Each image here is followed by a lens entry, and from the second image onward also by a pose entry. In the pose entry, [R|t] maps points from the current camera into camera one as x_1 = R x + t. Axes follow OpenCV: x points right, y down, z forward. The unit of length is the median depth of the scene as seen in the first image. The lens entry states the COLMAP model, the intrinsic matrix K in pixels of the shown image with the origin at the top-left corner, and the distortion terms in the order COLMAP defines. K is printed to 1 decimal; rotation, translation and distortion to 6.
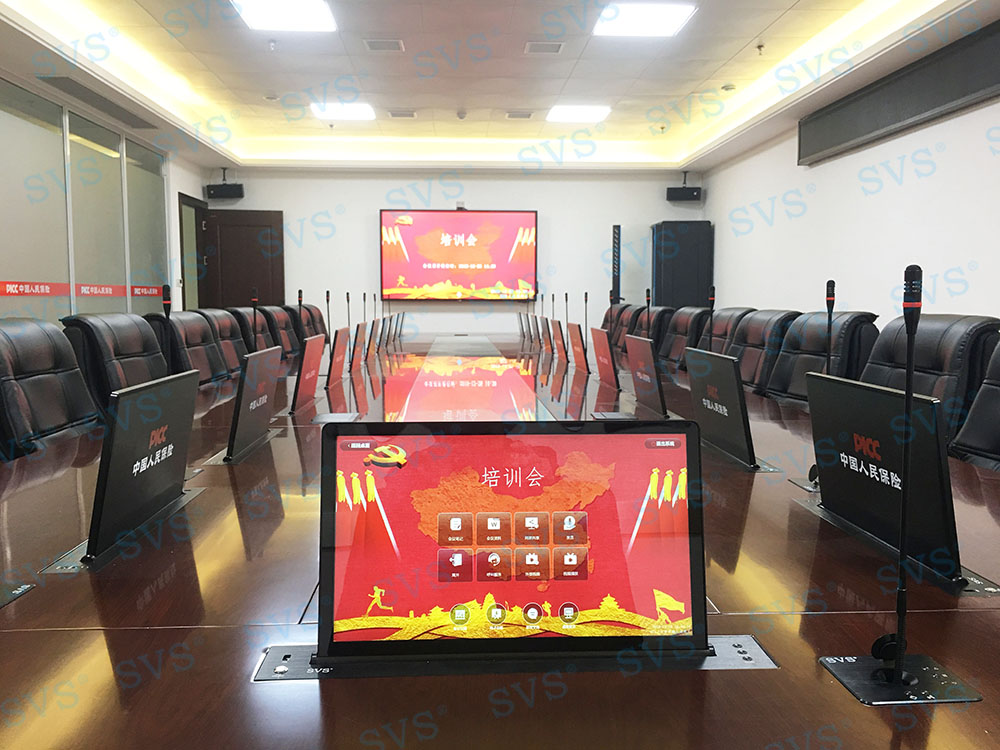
lens RADIAL K [[848.1, 0, 503.9], [0, 848.1, 370.0], [0, 0, 1]] dist [0.080249, -0.106212]
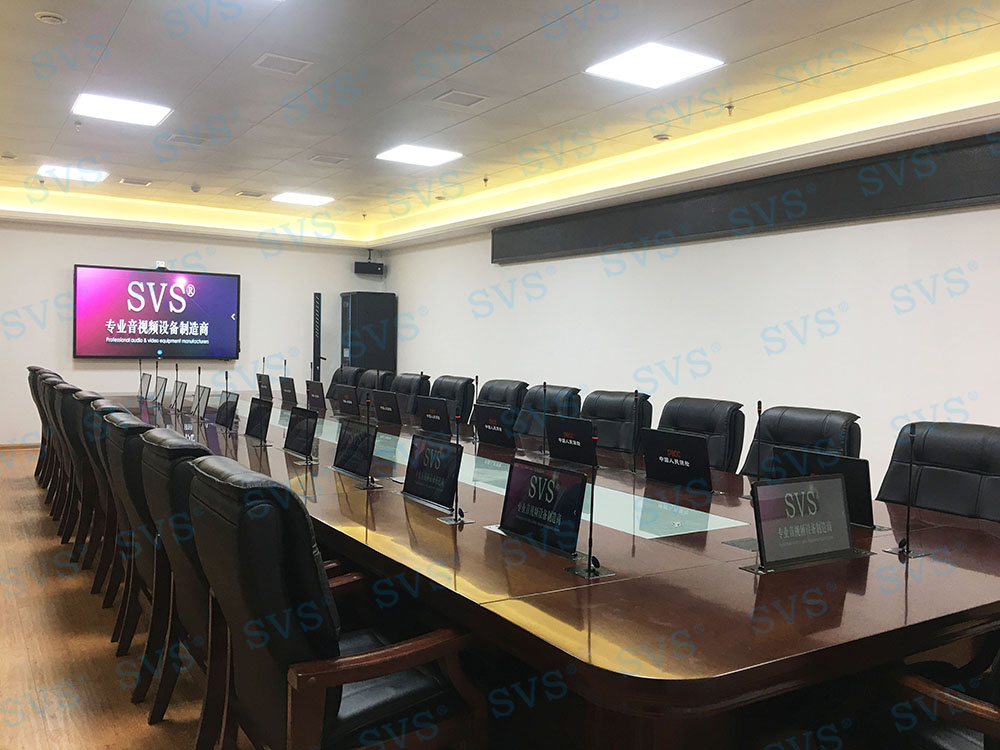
lens RADIAL K [[848.1, 0, 503.9], [0, 848.1, 370.0], [0, 0, 1]] dist [0.080249, -0.106212]
pose [[0.874423, 0.001319, 0.485162, -0.223432], [0.021776, 0.998882, -0.041963, -0.019245], [-0.484675, 0.047259, 0.873417, -0.104656]]
